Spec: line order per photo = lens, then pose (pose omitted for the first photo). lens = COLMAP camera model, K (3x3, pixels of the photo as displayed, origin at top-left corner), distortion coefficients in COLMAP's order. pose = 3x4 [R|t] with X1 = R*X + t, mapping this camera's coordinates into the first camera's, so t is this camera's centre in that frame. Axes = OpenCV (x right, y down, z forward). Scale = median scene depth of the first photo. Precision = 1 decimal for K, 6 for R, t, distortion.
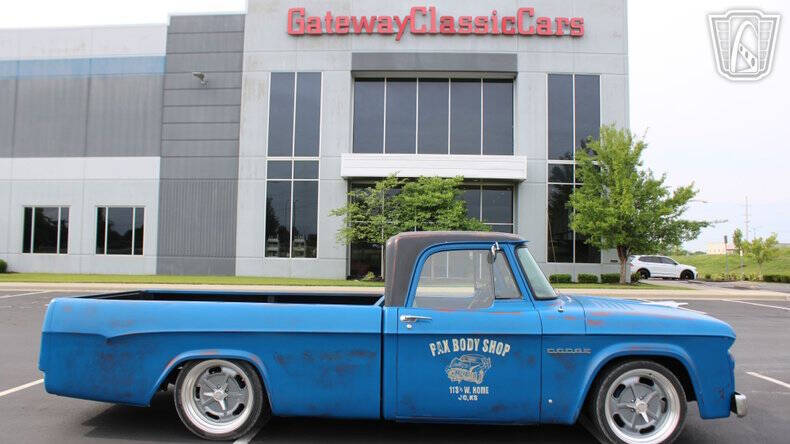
lens RADIAL K [[672.0, 0, 392.0], [0, 672.0, 220.5], [0, 0, 1]] dist [-0.171632, 0.156640]
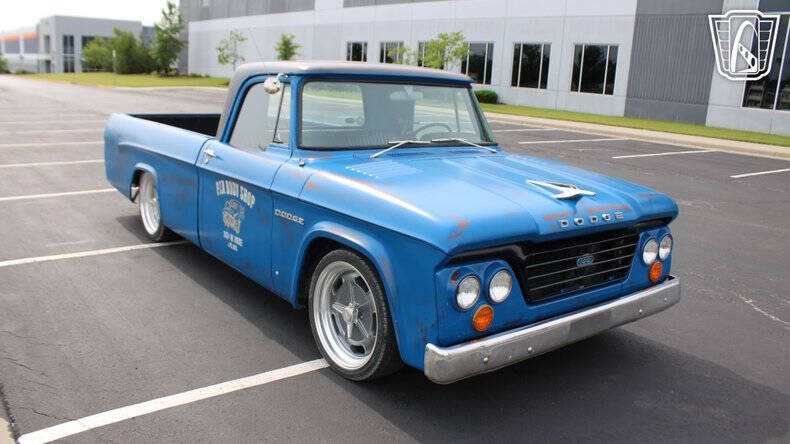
lens RADIAL K [[683.9, 0, 395.0], [0, 683.9, 222.0], [0, 0, 1]] dist [-0.214040, 0.204814]
pose [[0.647771, 0.187518, -0.738397, 0.190967], [-0.008495, 0.970952, 0.239124, 0.001981], [0.761788, -0.148625, 0.630548, 0.118996]]
